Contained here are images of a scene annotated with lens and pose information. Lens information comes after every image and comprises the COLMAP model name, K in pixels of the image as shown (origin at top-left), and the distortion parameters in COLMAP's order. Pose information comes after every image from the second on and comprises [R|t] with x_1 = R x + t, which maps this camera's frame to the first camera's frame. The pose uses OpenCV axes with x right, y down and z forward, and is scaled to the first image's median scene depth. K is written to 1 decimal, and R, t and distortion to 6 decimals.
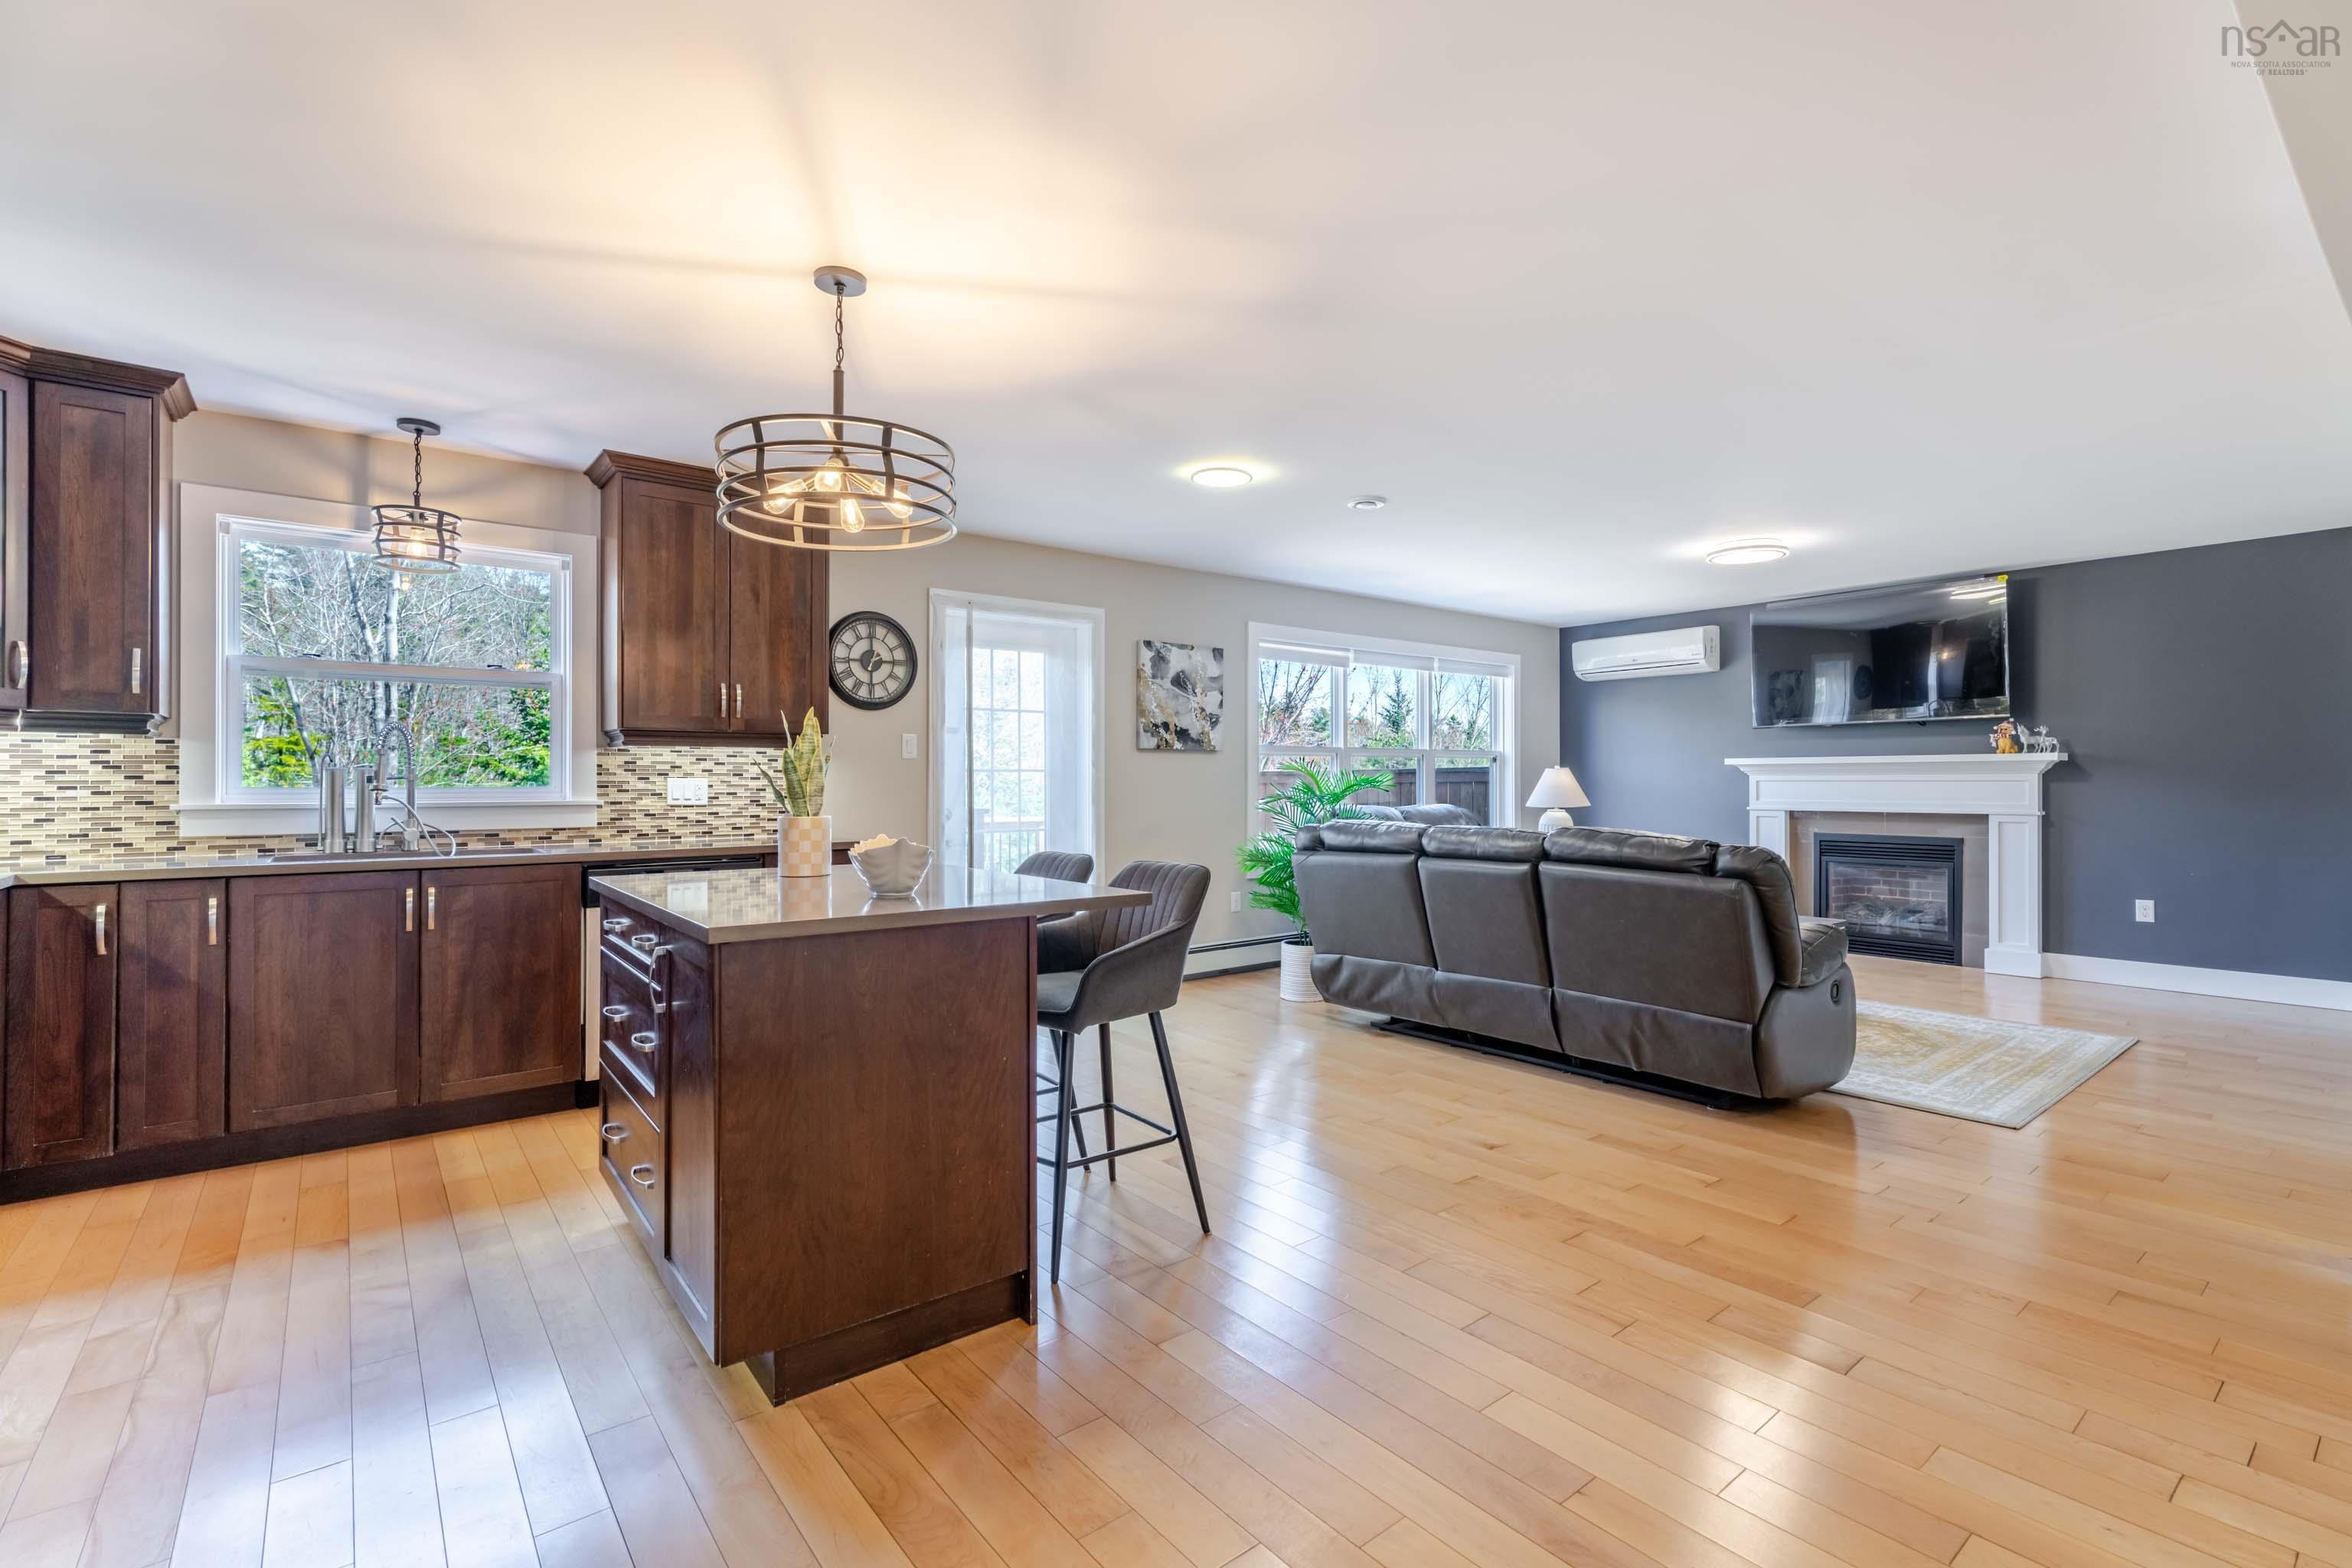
lens RADIAL K [[1053.6, 0, 1189.5], [0, 1053.6, 775.9], [0, 0, 1]] dist [0.002605, 0.001112]
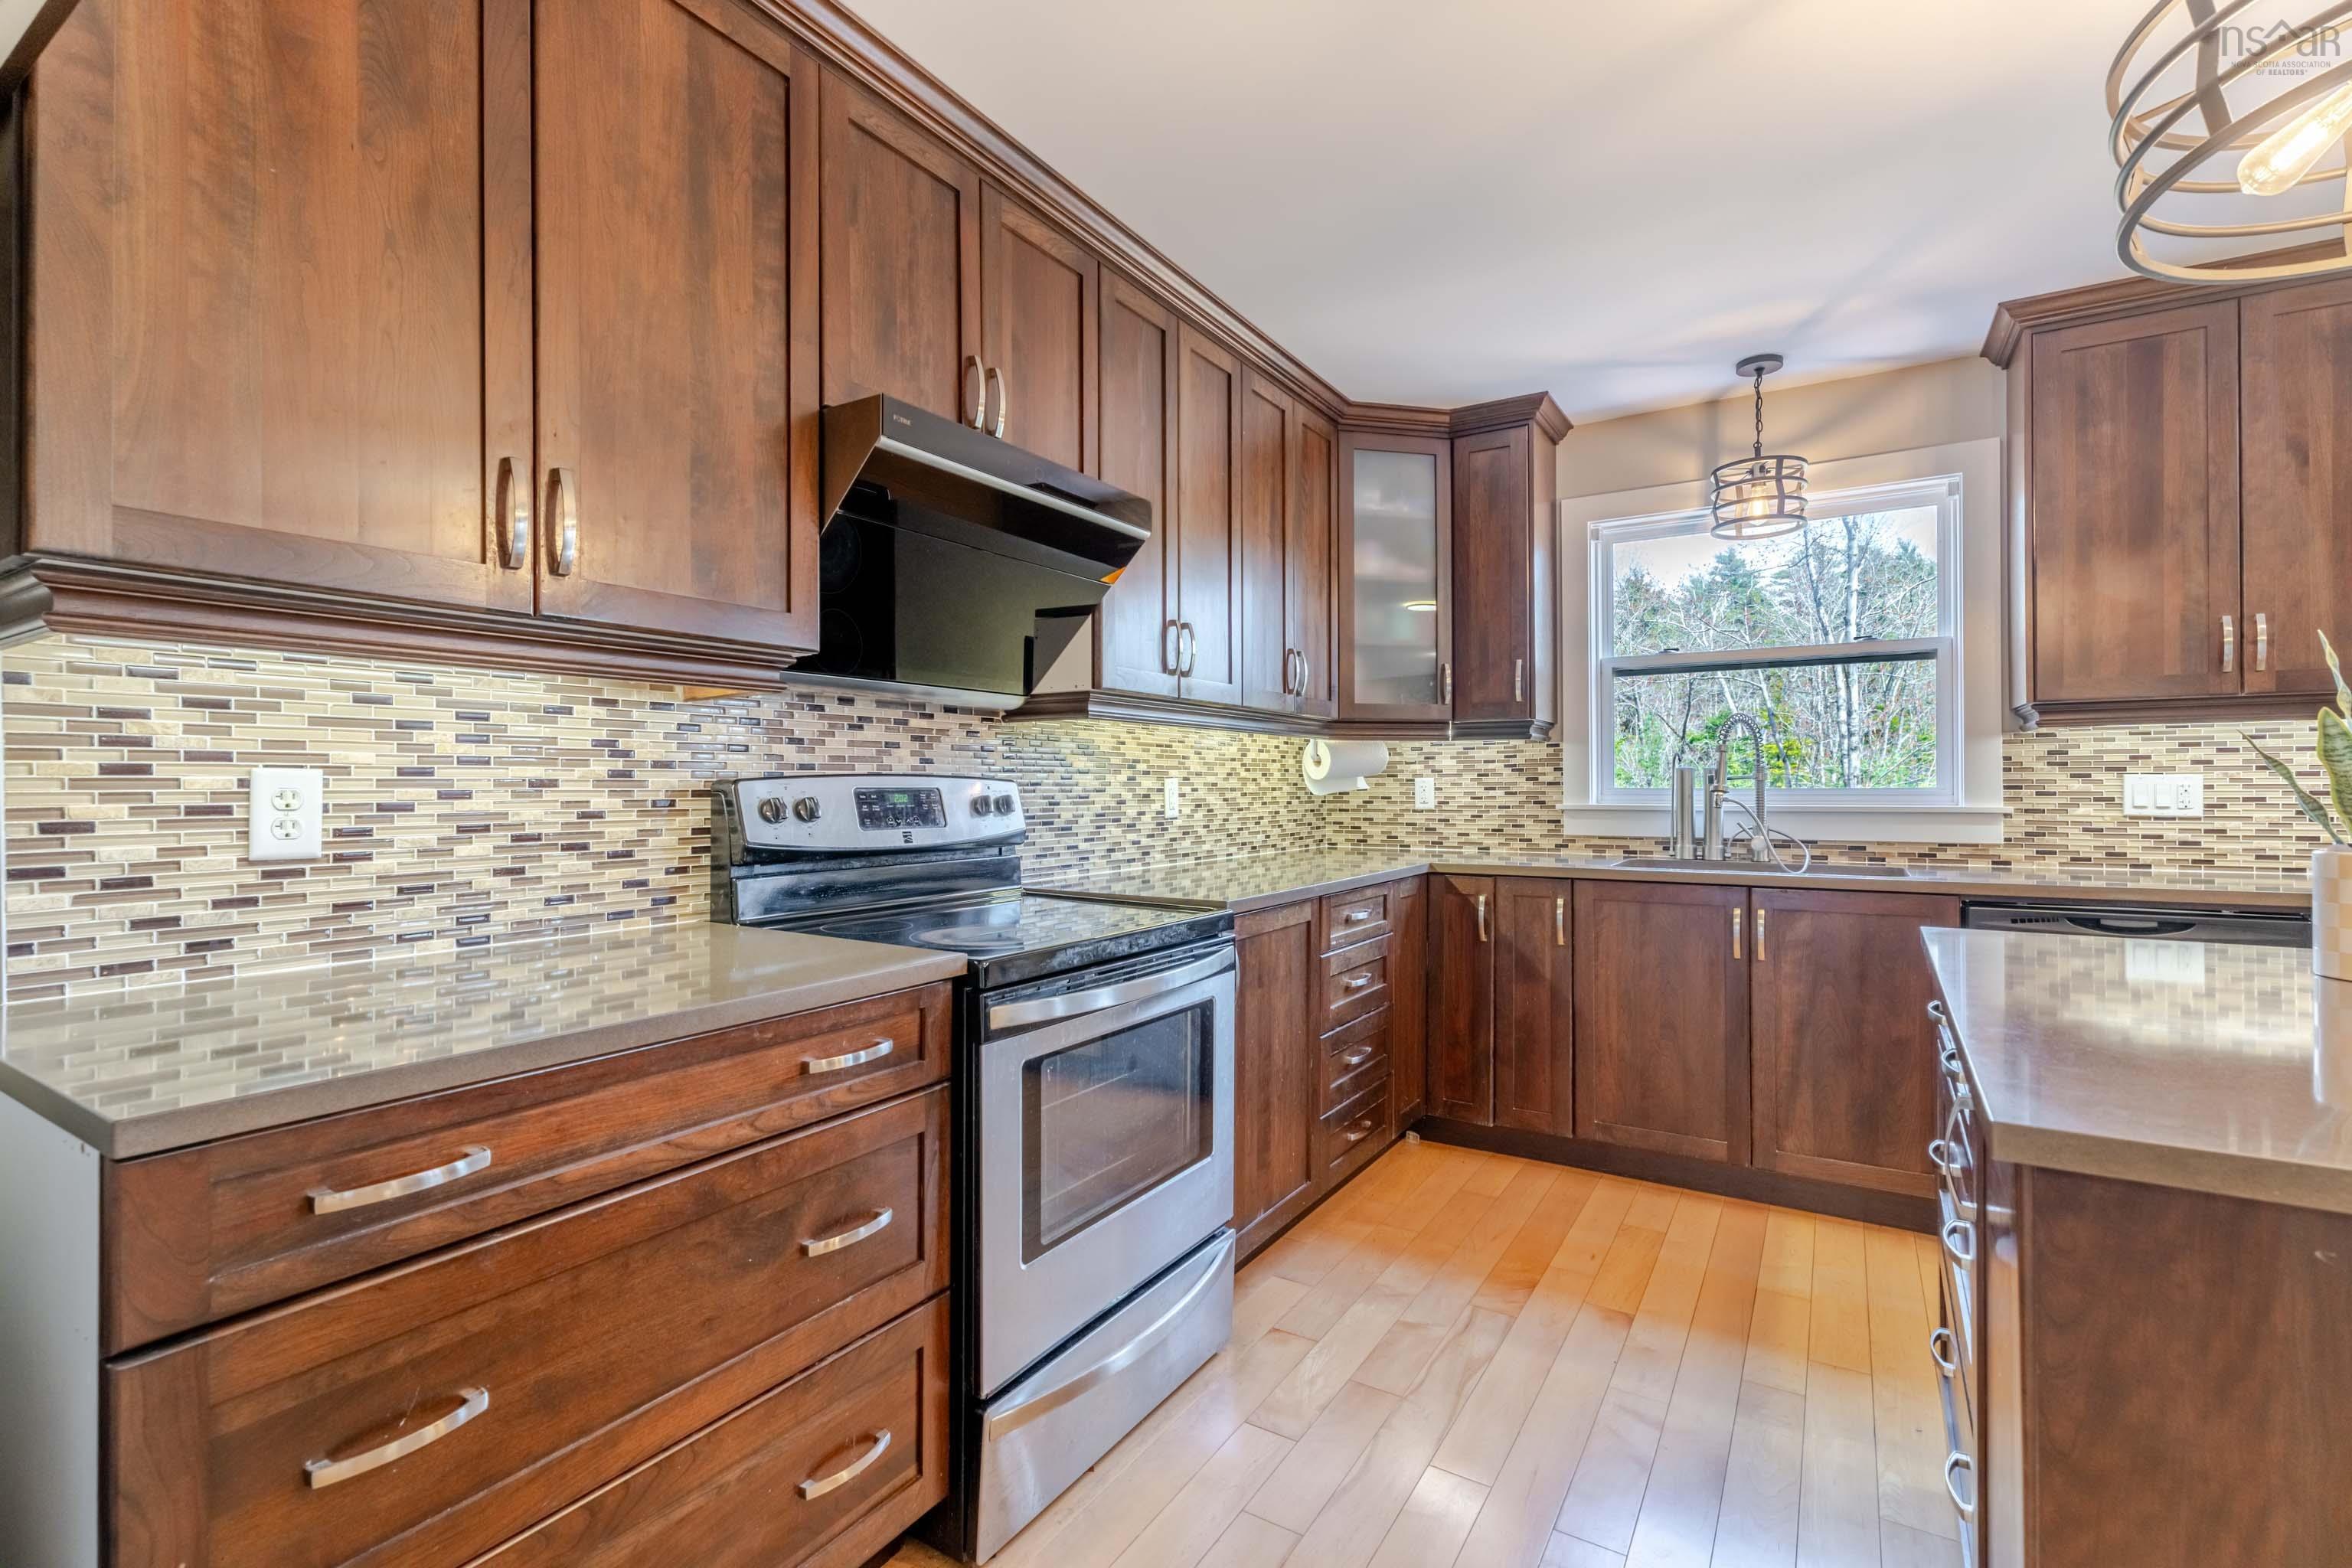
lens RADIAL K [[1053.6, 0, 1181.7], [0, 1053.6, 781.9], [0, 0, 1]] dist [0.002605, 0.001112]
pose [[0.326060, -0.005154, -0.945335, -0.067121], [0.008583, 0.999960, -0.002492, 0.003147], [0.945310, -0.007301, 0.326091, 0.236810]]
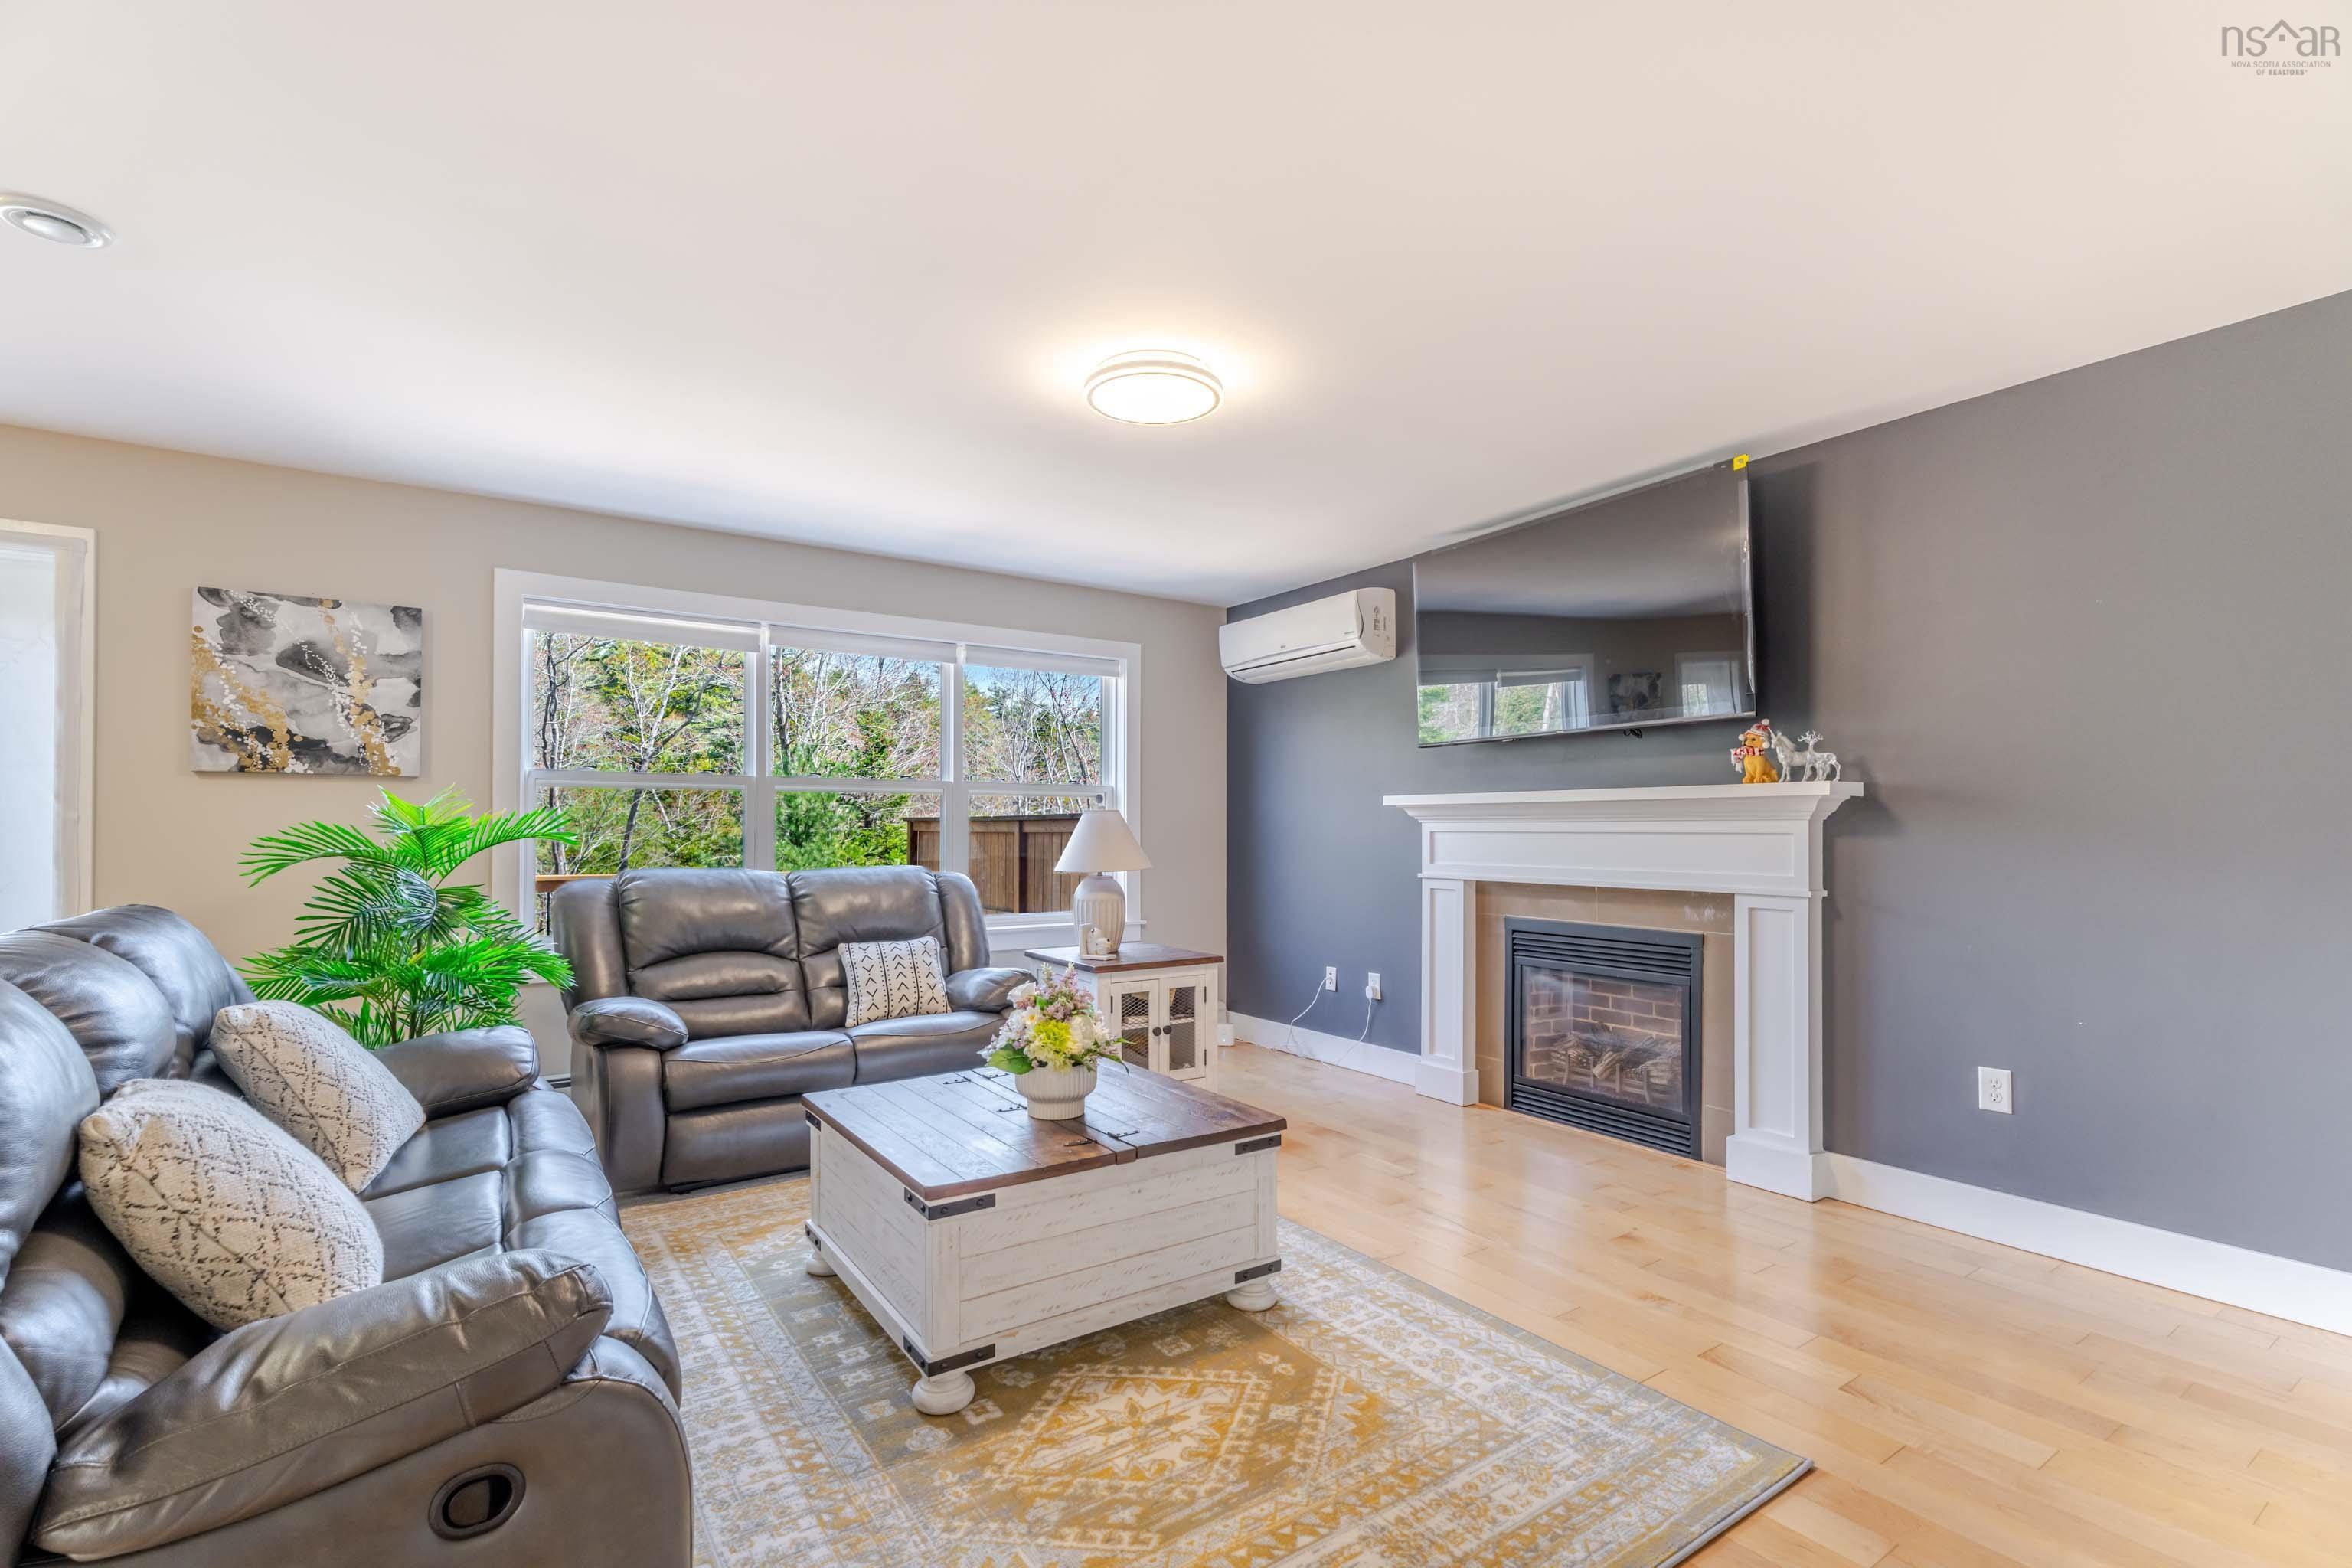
lens RADIAL K [[1053.6, 0, 1169.0], [0, 1053.6, 822.1], [0, 0, 1]] dist [0.002605, 0.001112]
pose [[0.996744, 0.004719, -0.080494, 0.740593], [-0.004888, 0.999986, -0.001907, 0.001615], [0.080484, 0.002295, 0.996753, 0.622671]]
